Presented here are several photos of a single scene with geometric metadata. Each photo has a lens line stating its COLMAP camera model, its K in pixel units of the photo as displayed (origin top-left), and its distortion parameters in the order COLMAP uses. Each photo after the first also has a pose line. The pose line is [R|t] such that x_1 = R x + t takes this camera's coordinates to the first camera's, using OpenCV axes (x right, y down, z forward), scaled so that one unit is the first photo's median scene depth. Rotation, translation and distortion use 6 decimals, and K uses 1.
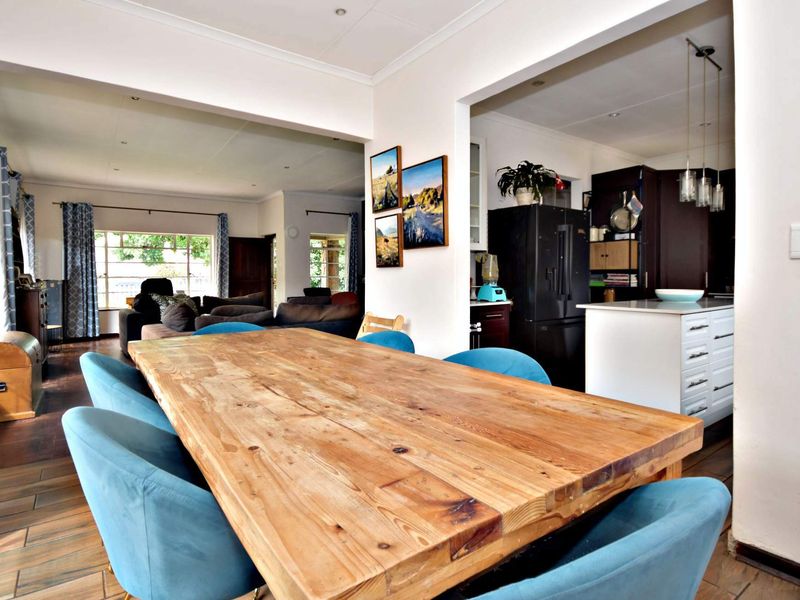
lens RADIAL K [[442.1, 0, 398.4], [0, 442.1, 290.2], [0, 0, 1]] dist [0.015967, 0.000149]
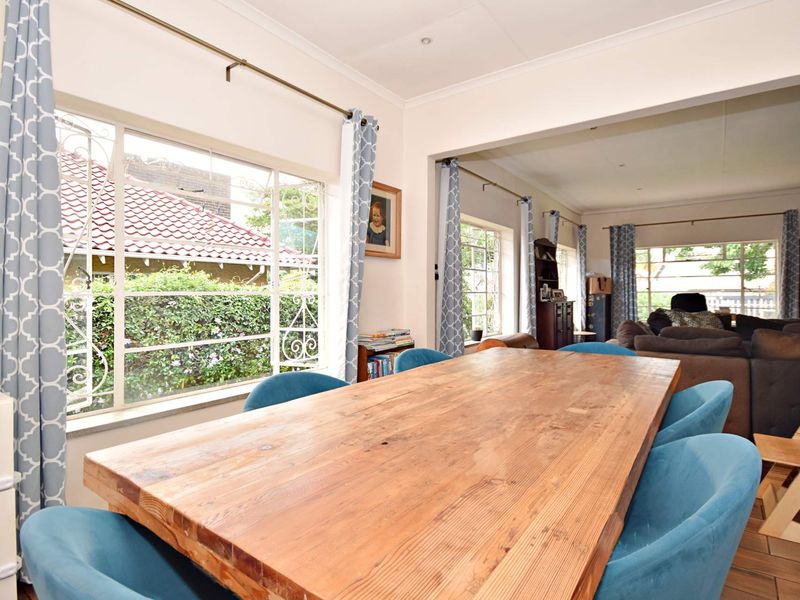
lens RADIAL K [[442.1, 0, 398.4], [0, 442.1, 290.2], [0, 0, 1]] dist [0.015967, 0.000149]
pose [[0.316650, 0.003742, -0.948535, 0.196731], [-0.031922, 0.999468, -0.006714, -0.009375], [0.948005, 0.032405, 0.316600, 0.152577]]
